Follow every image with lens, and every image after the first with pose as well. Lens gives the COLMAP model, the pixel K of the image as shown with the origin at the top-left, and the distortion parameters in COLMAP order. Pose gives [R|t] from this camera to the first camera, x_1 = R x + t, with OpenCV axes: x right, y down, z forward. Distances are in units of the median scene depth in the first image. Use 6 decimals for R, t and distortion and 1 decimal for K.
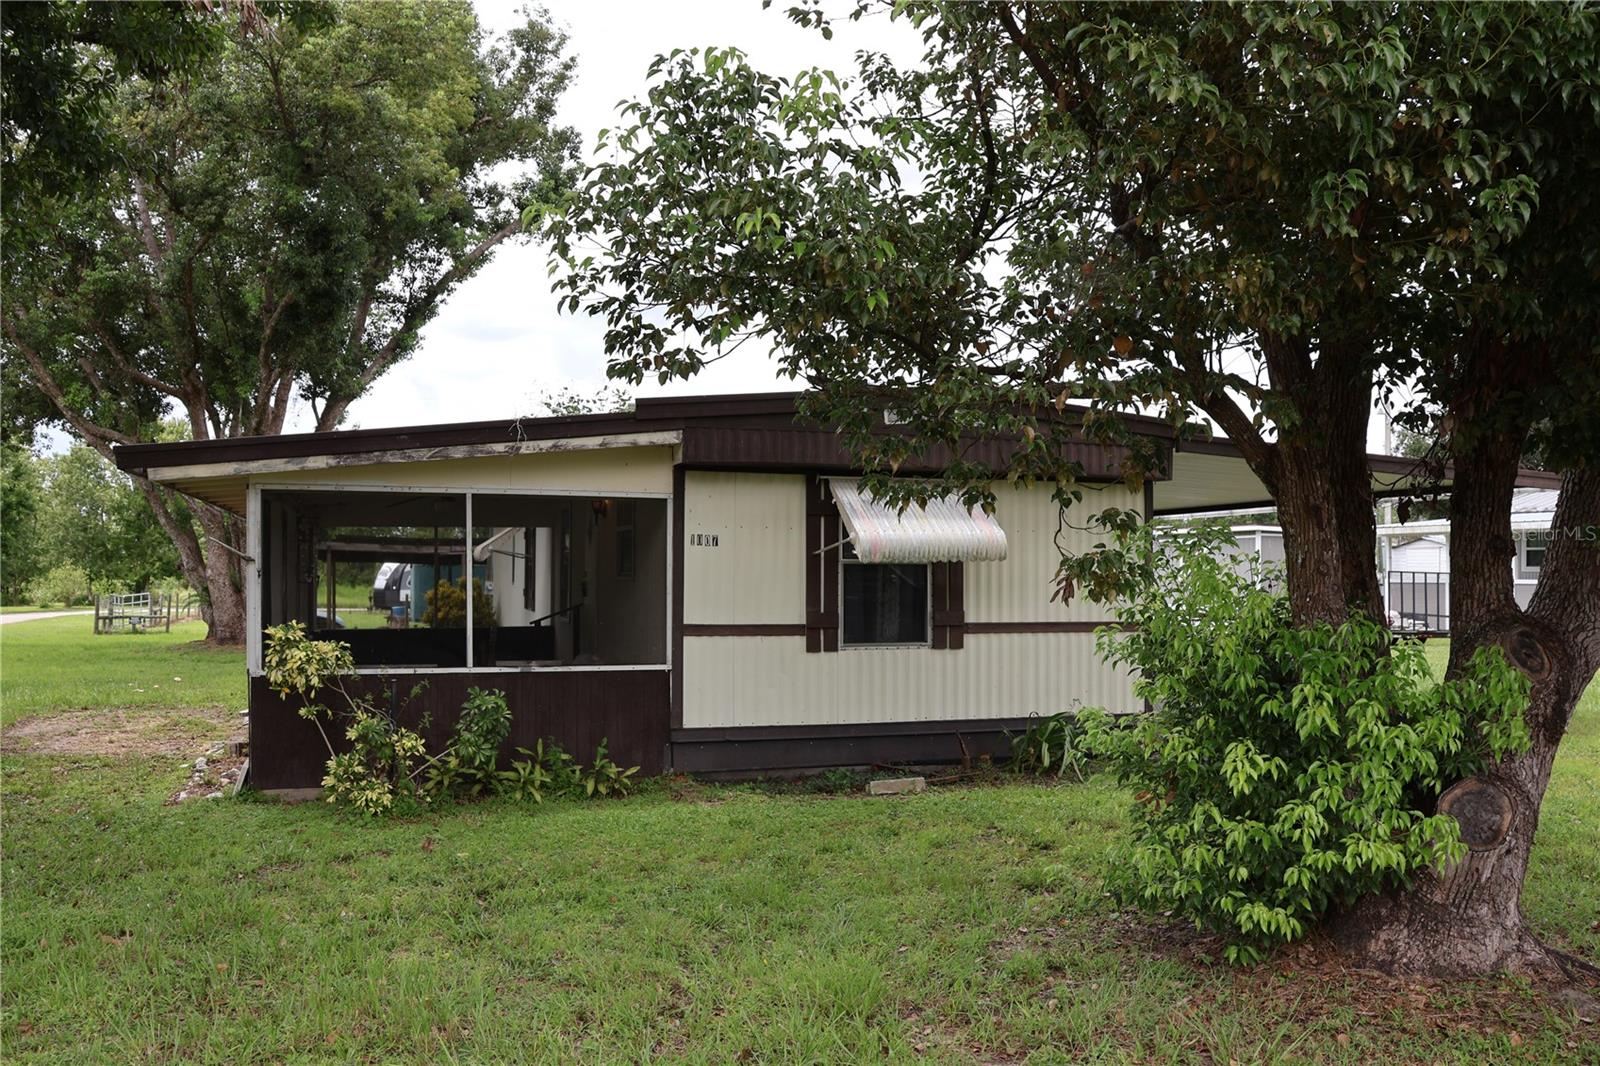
lens RADIAL K [[1347.4, 0, 809.5], [0, 1347.4, 545.5], [0, 0, 1]] dist [-0.156050, 0.126802]
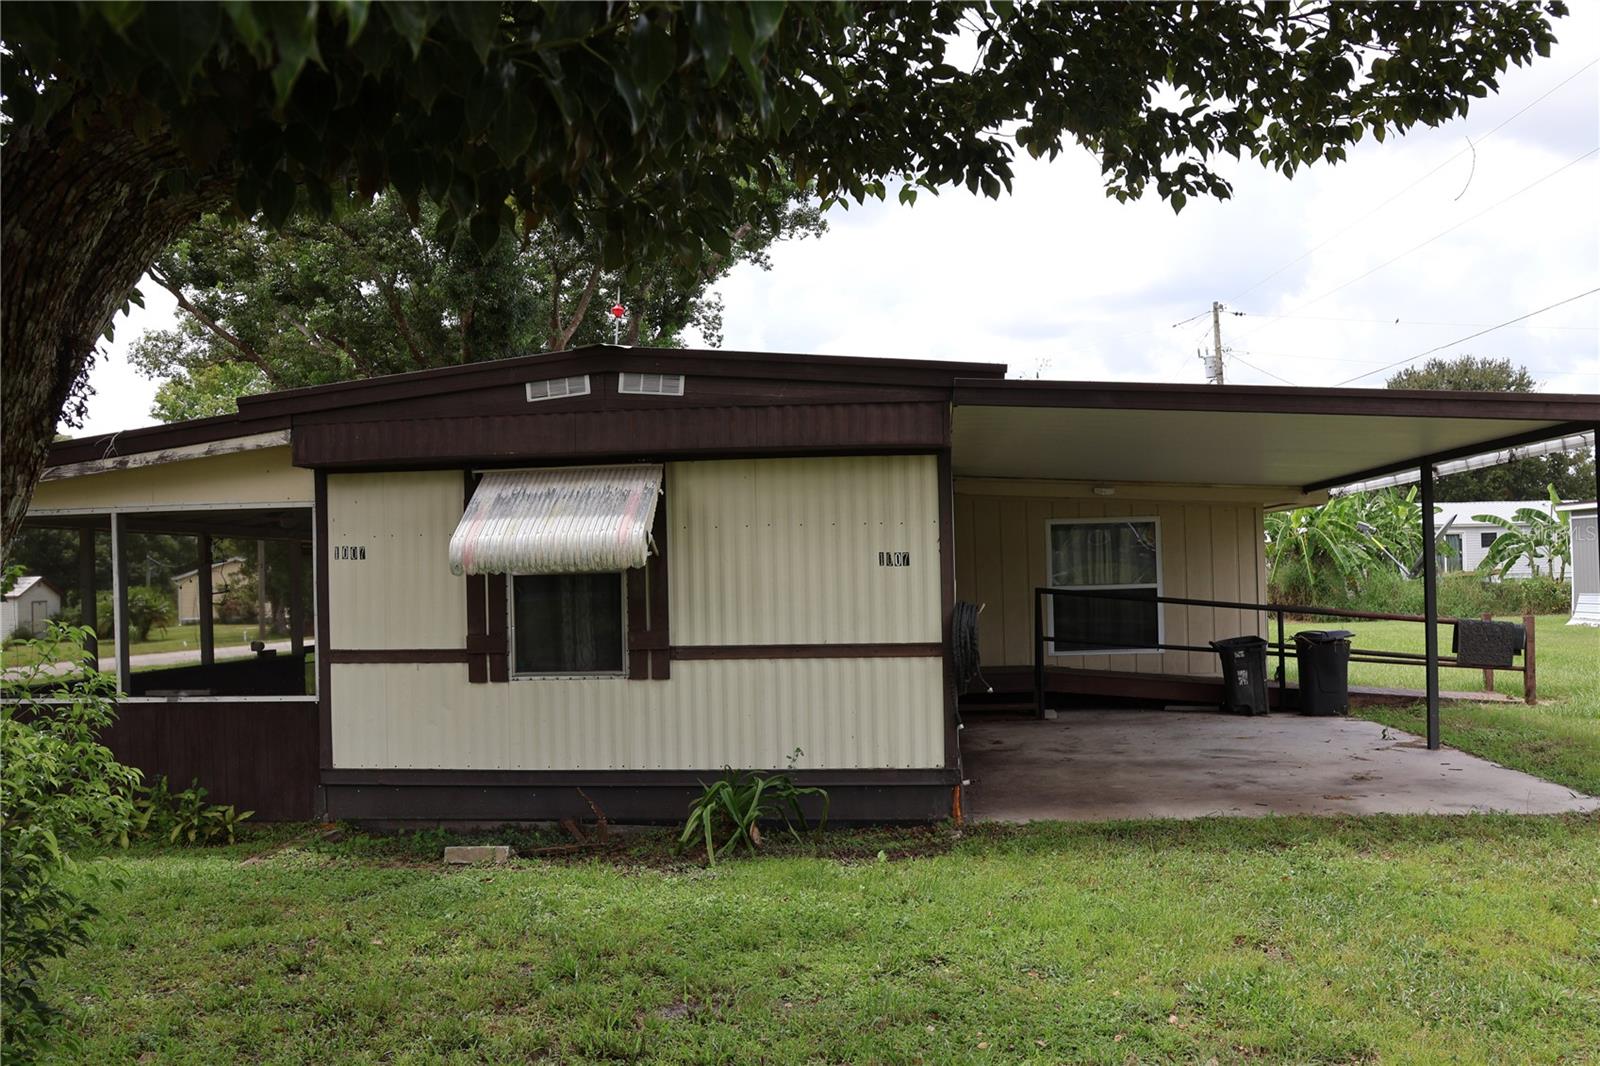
lens RADIAL K [[1341.1, 0, 819.4], [0, 1341.1, 573.9], [0, 0, 1]] dist [-0.124841, 0.012084]
pose [[0.915980, -0.024637, -0.400467, 0.543642], [0.034338, 0.999265, 0.017065, 0.005366], [0.399752, -0.029383, 0.916152, 0.343377]]
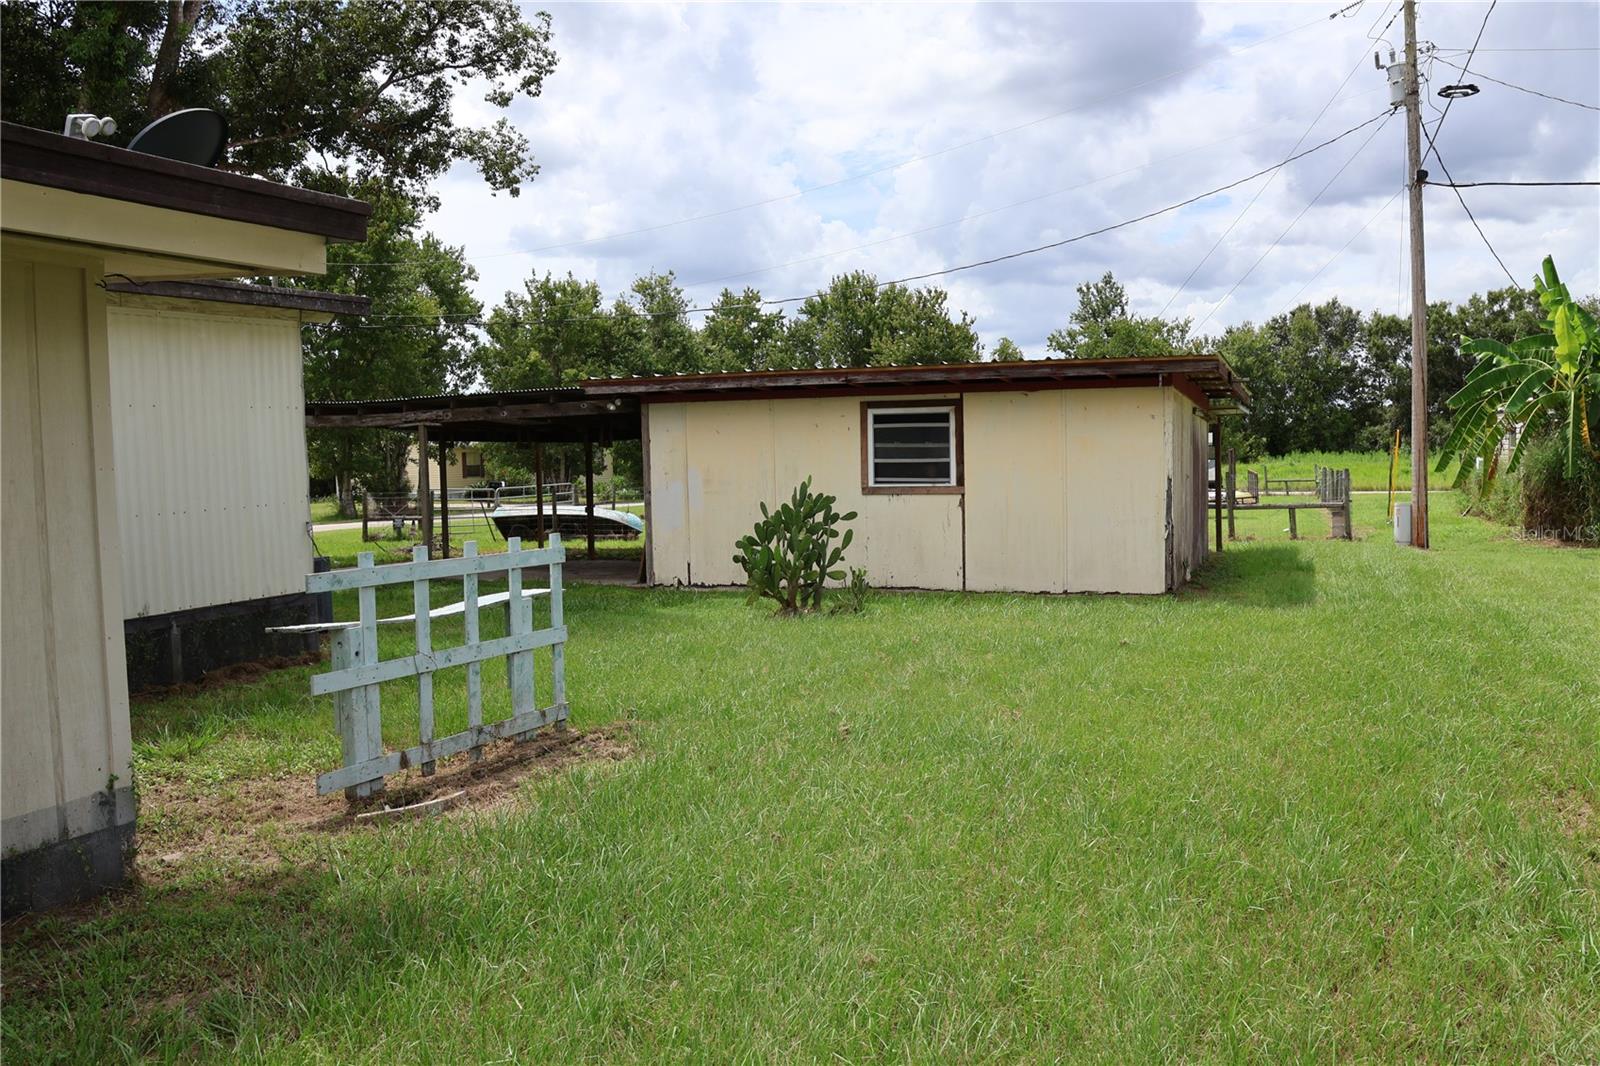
lens RADIAL K [[1347.4, 0, 809.5], [0, 1347.4, 545.5], [0, 0, 1]] dist [-0.156050, 0.126802]
pose [[0.747169, 0.031873, -0.663870, 0.779998], [0.030813, 0.996114, 0.082504, 0.054020], [0.663920, -0.082100, 0.743283, 2.214576]]
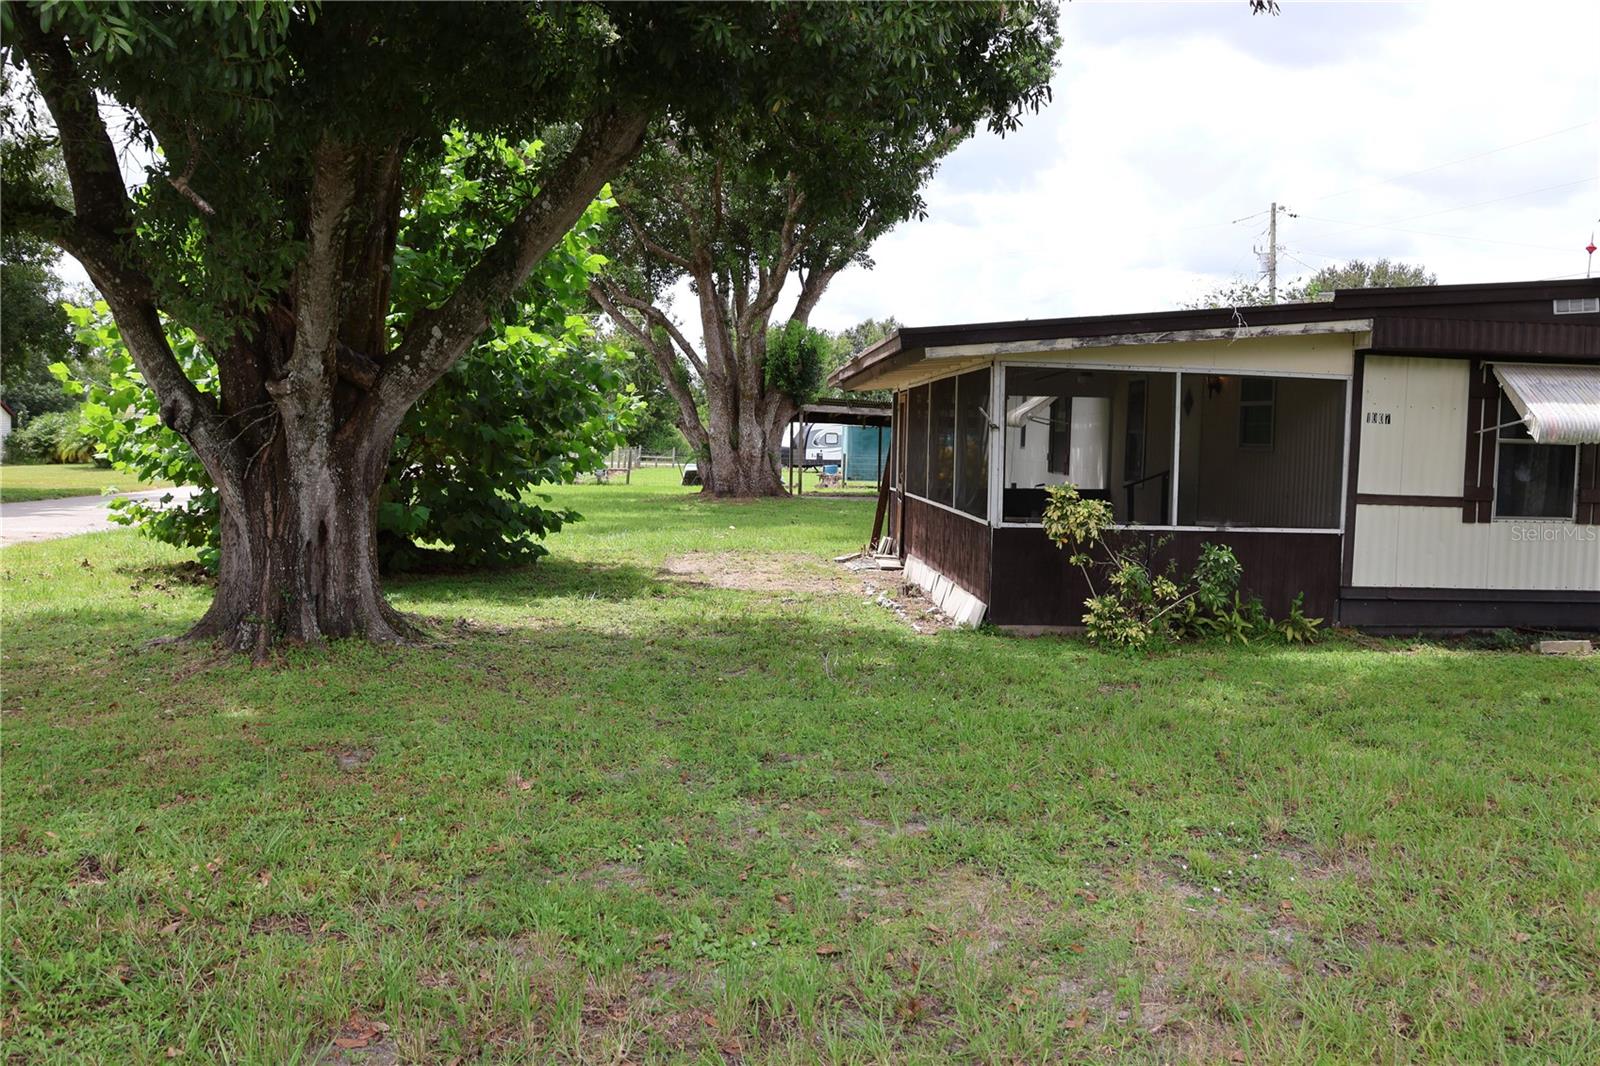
lens RADIAL K [[1346.3, 0, 836.5], [0, 1346.3, 537.8], [0, 0, 1]] dist [-0.107679, 0.085753]
pose [[0.973370, 0.039083, -0.225883, -0.264246], [-0.017262, 0.995058, 0.097782, -0.005111], [0.228588, -0.091279, 0.969235, -0.168782]]
